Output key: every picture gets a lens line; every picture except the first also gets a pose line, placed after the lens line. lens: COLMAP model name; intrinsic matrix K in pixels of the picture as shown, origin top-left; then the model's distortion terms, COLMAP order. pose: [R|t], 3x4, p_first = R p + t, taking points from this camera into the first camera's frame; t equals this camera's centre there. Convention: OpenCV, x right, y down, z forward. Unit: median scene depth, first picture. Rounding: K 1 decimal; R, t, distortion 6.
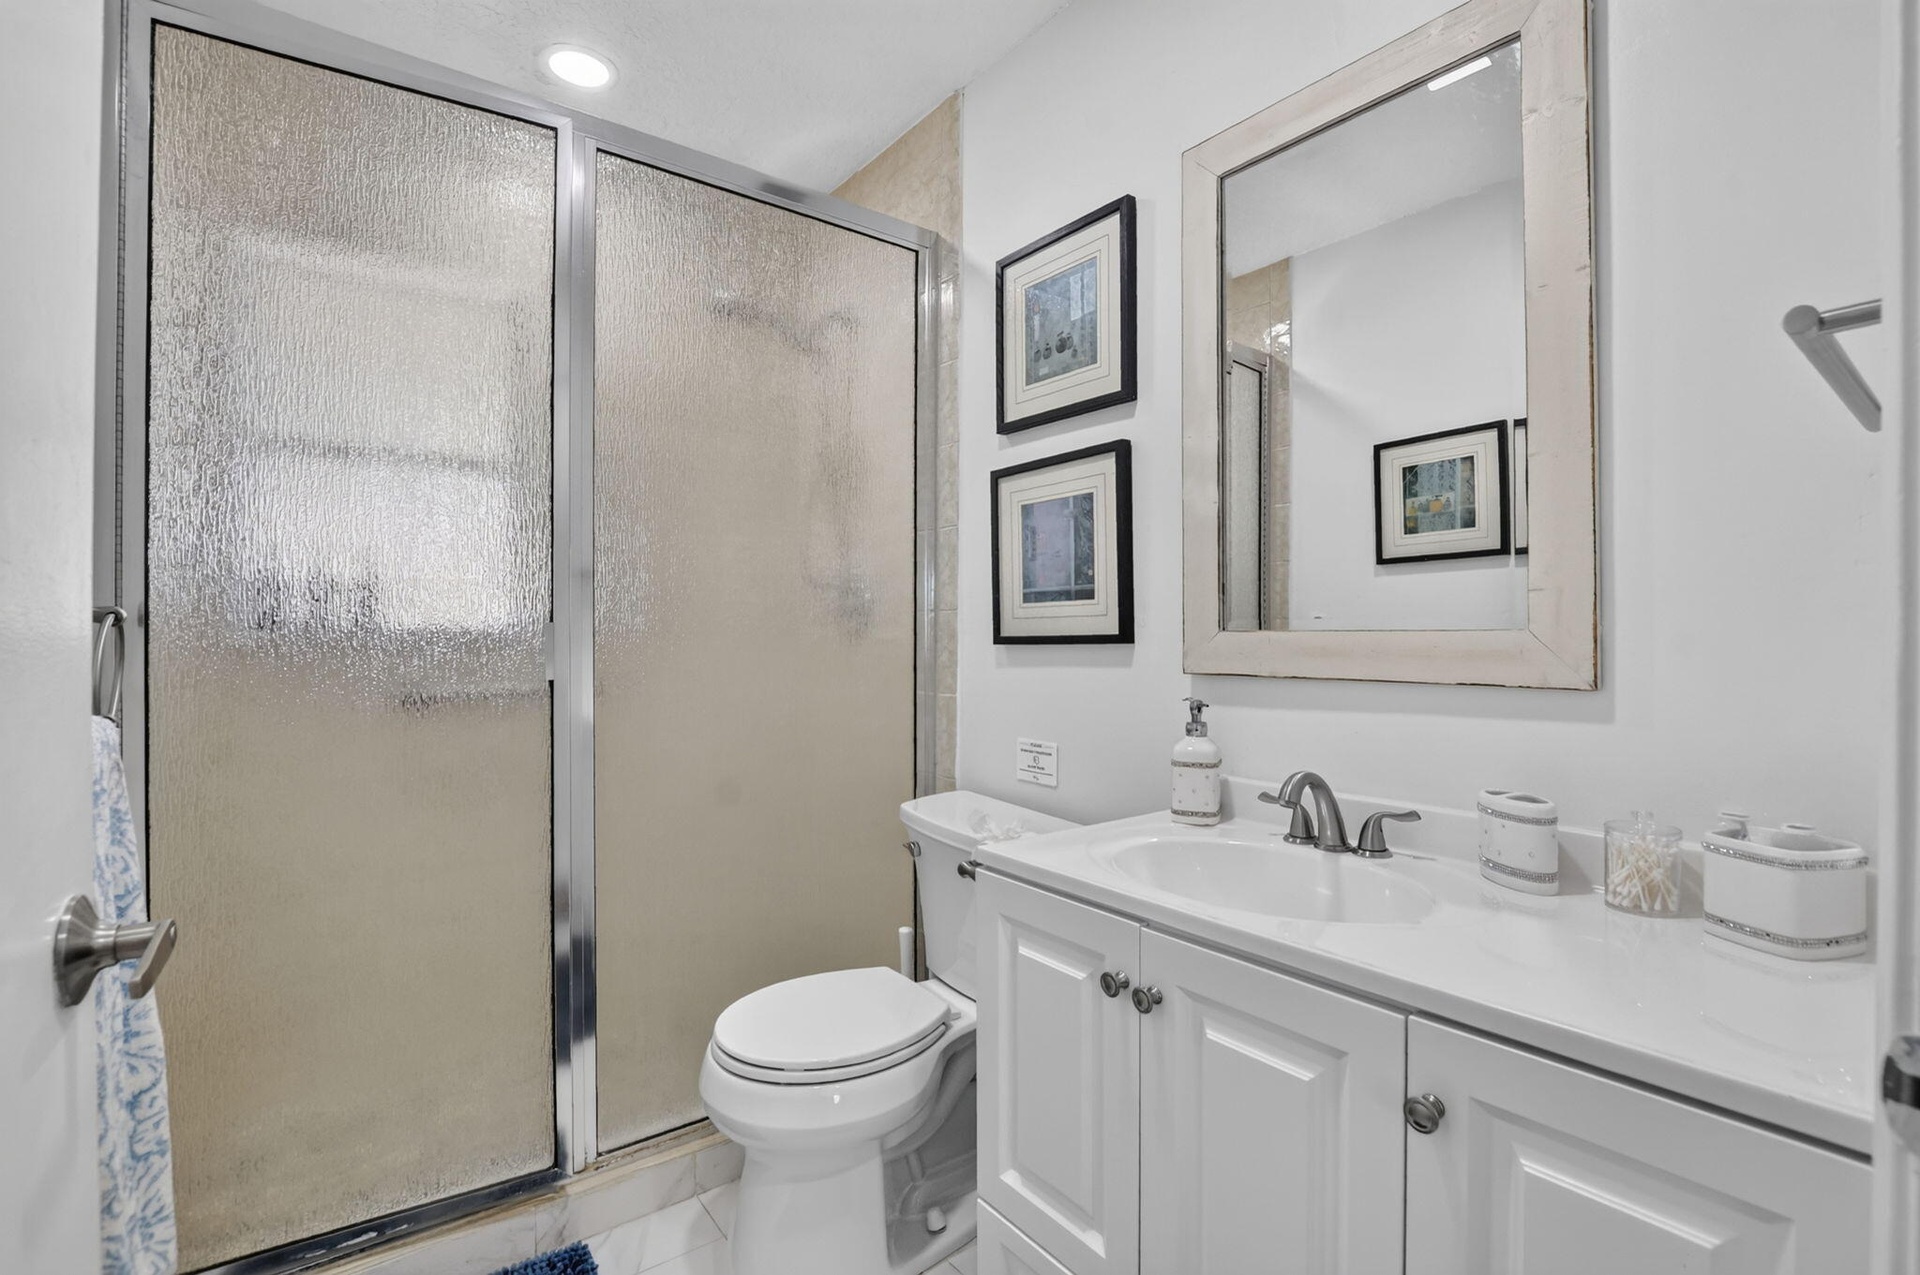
lens RADIAL K [[865.7, 0, 946.7], [0, 865.7, 635.2], [0, 0, 1]] dist [-0.026943, 0.000616]
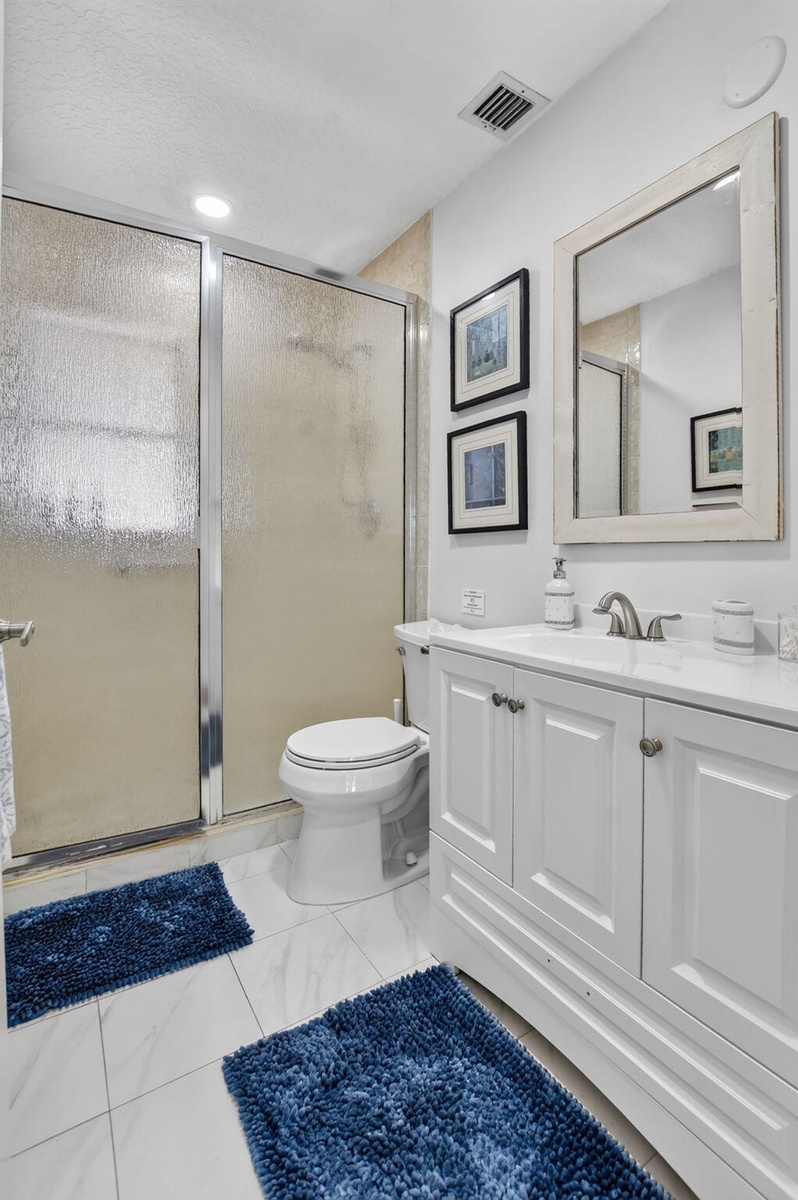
lens RADIAL K [[548.7, 0, 394.6], [0, 548.7, 558.7], [0, 0, 1]] dist [-0.024171, 0.000071]
pose [[0.996947, 0.002568, -0.078042, 0.037229], [-0.001927, 0.999964, 0.008284, 0.057653], [0.078060, -0.008109, 0.996916, -0.106061]]
